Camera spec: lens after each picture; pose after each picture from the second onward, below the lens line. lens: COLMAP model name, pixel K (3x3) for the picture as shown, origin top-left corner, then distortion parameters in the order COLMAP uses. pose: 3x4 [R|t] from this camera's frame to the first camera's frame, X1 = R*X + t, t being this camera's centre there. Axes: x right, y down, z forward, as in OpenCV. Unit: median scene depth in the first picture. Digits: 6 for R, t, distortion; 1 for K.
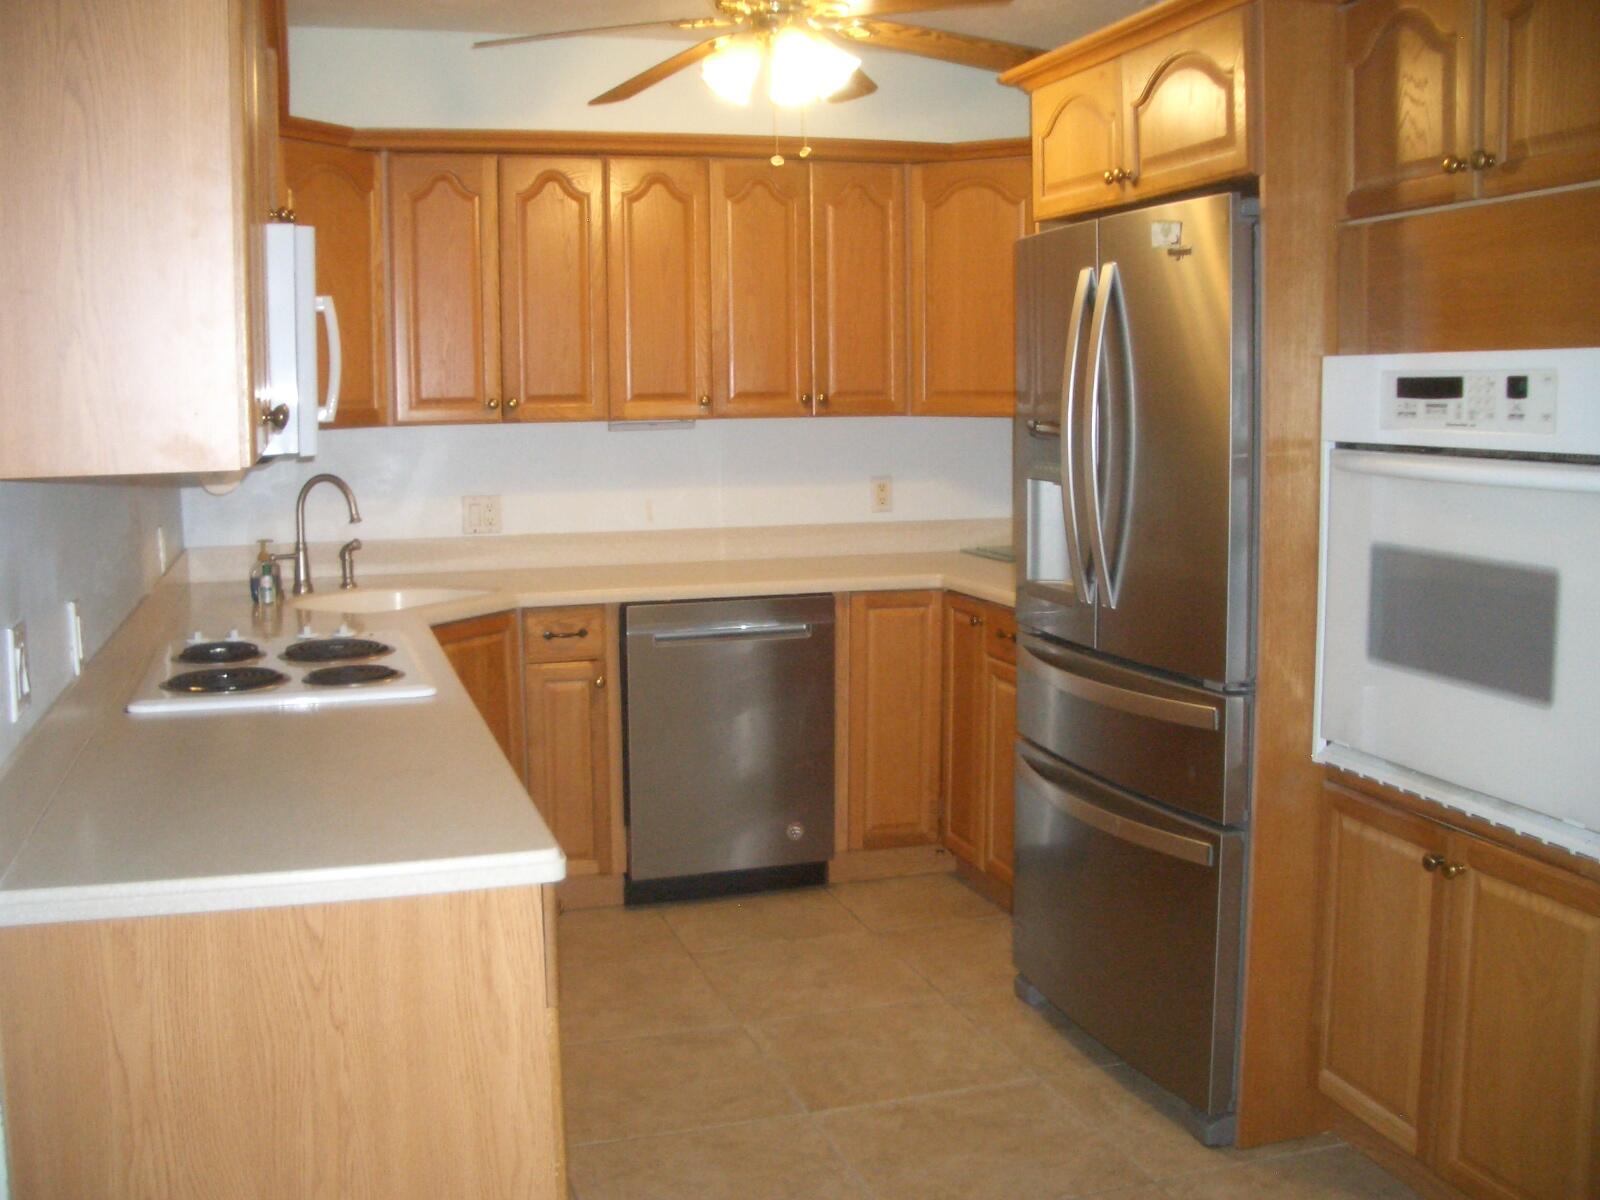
lens RADIAL K [[1614.3, 0, 800.0], [0, 1614.3, 600.0], [0, 0, 1]] dist [-0.135106, 0.006569]
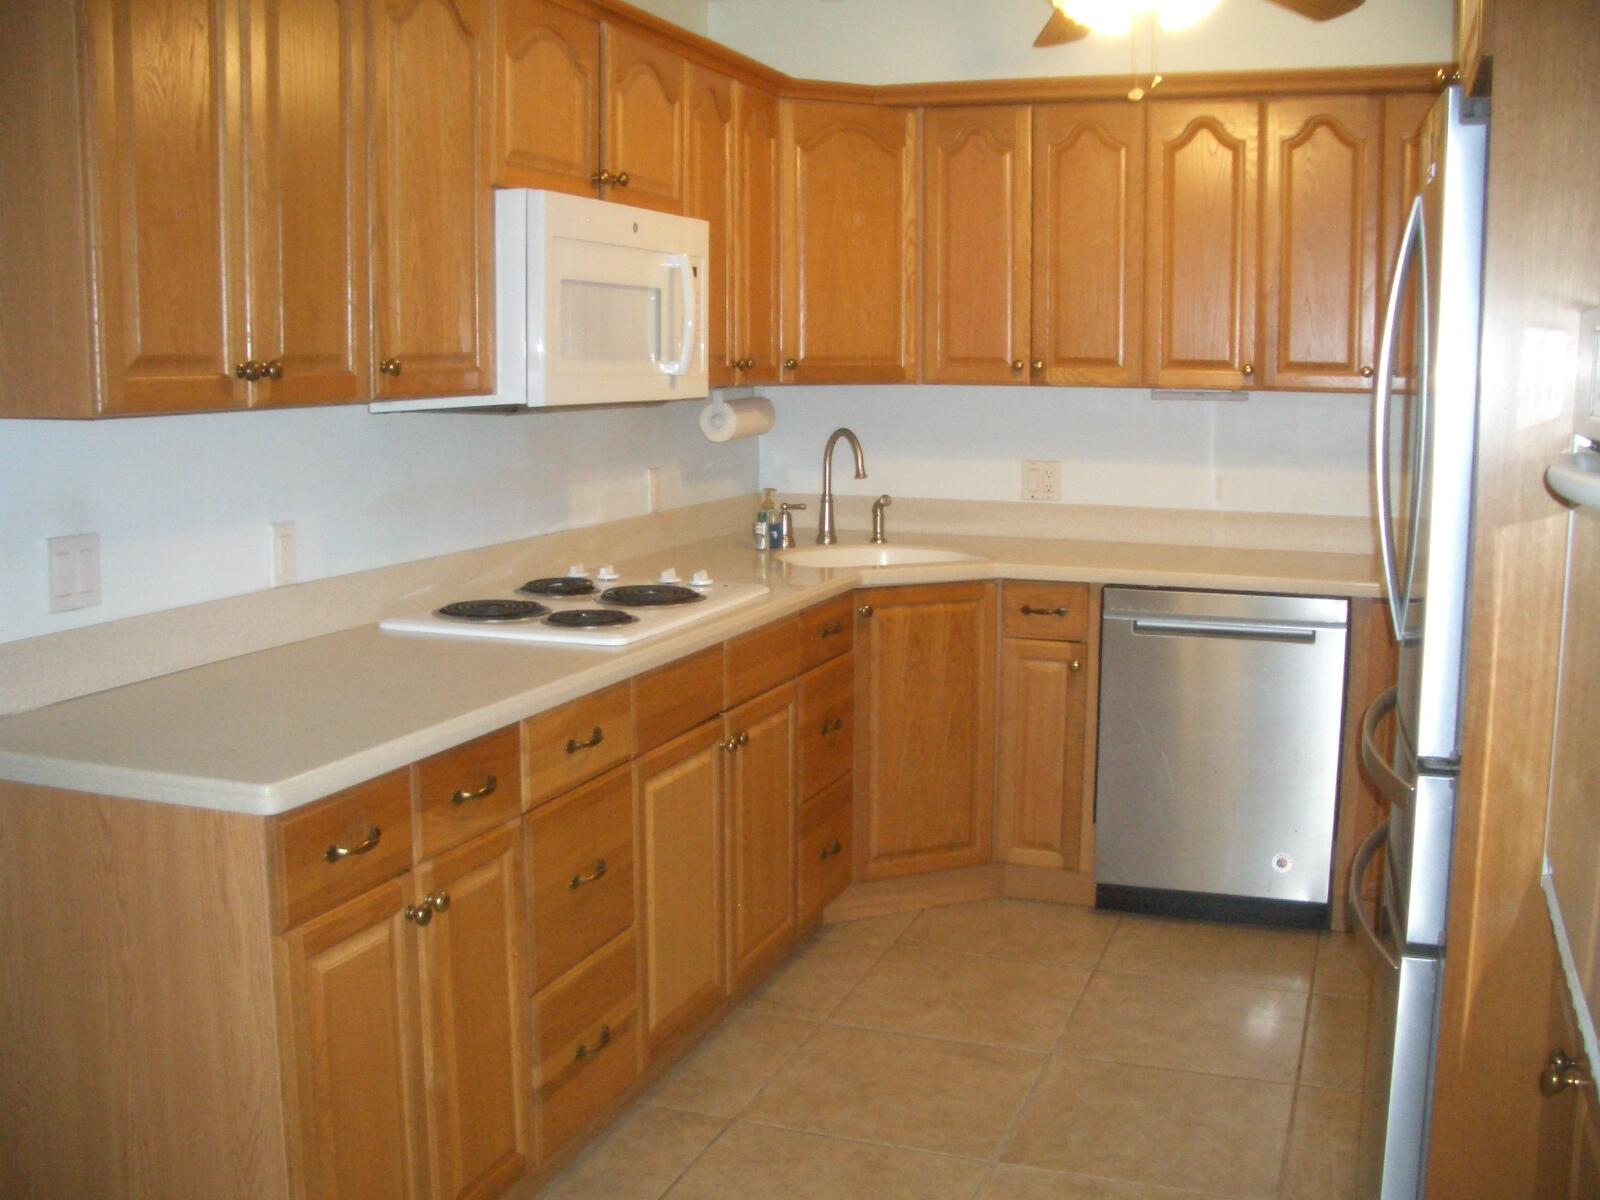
lens RADIAL K [[1627.5, 0, 800.0], [0, 1627.5, 600.0], [0, 0, 1]] dist [-0.119688, 0.024607]
pose [[0.802875, 0.105112, -0.586808, 0.296103], [-0.092271, 0.994382, 0.051872, -0.021177], [0.588963, 0.012498, 0.808063, 0.142248]]
